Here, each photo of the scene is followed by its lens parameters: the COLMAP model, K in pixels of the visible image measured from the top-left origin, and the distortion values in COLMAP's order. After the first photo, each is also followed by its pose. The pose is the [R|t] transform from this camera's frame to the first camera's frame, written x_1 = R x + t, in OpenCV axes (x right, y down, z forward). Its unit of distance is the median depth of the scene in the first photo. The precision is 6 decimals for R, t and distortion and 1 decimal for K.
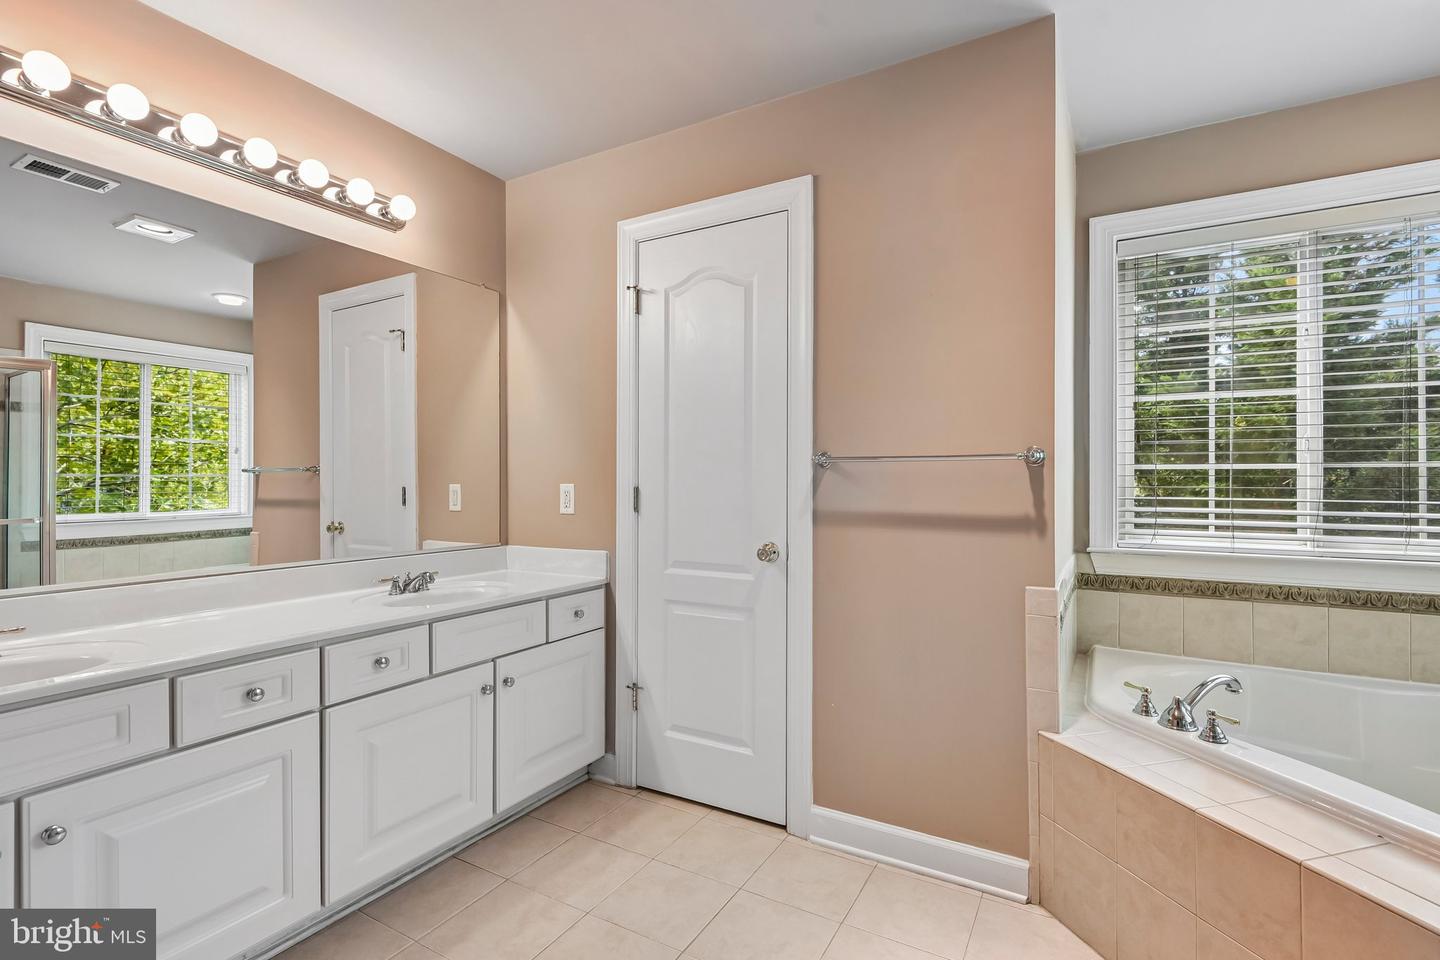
lens RADIAL K [[673.4, 0, 720.6], [0, 673.4, 480.1], [0, 0, 1]] dist [0.013142, 0.000158]
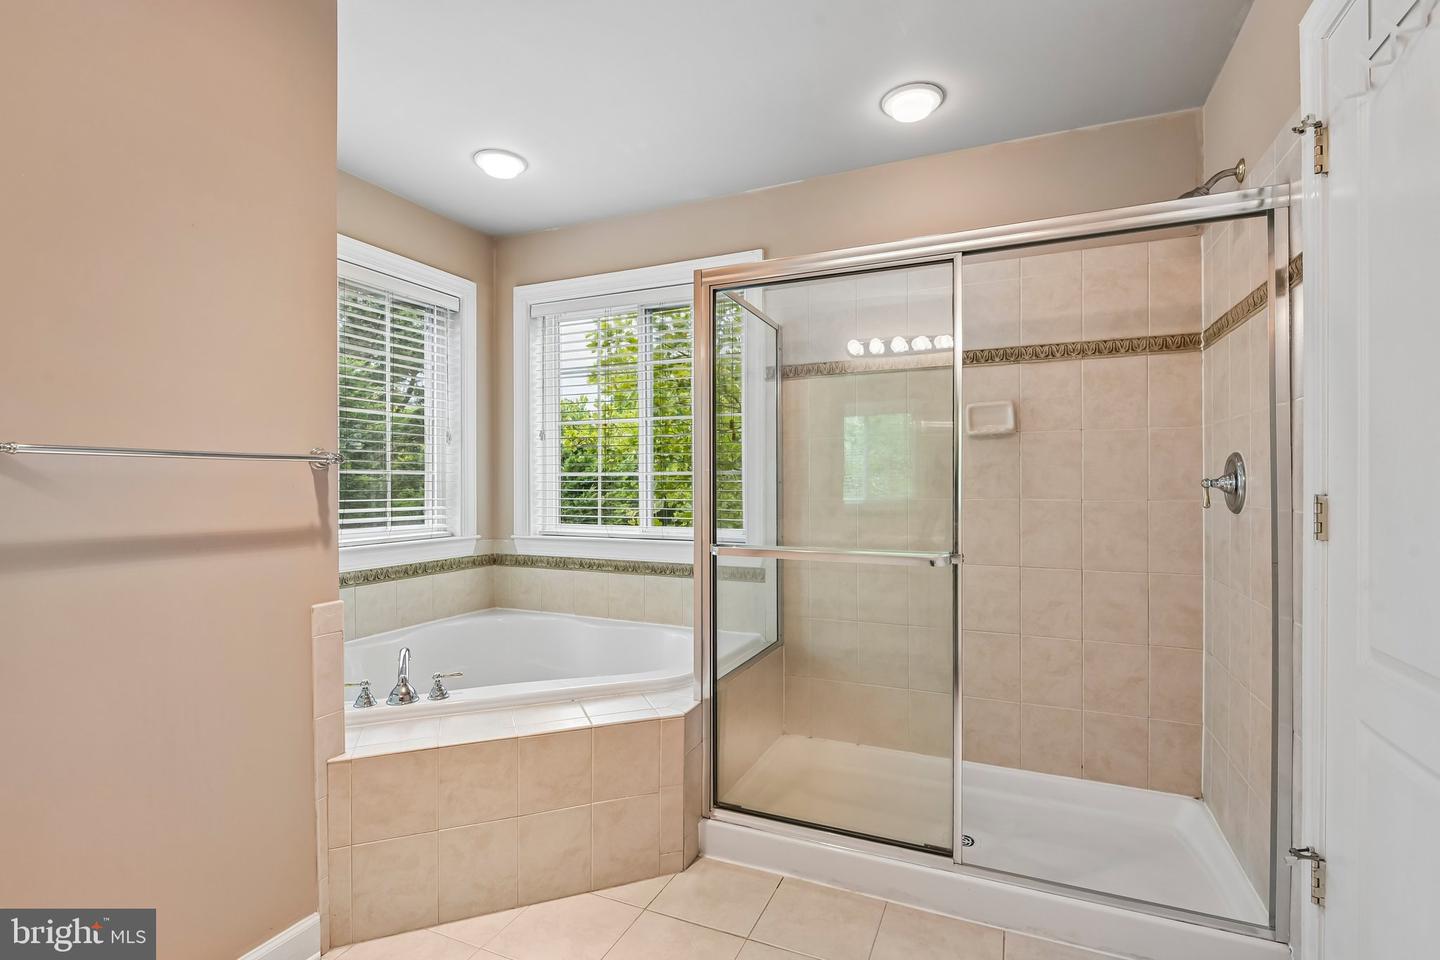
lens RADIAL K [[665.9, 0, 716.4], [0, 665.9, 492.7], [0, 0, 1]] dist [0.001270, -0.000300]
pose [[-0.090111, -0.009724, 0.995884, -0.484839], [0.000502, 0.999952, 0.009809, 0.006135], [-0.995932, 0.001384, -0.090102, 0.595452]]
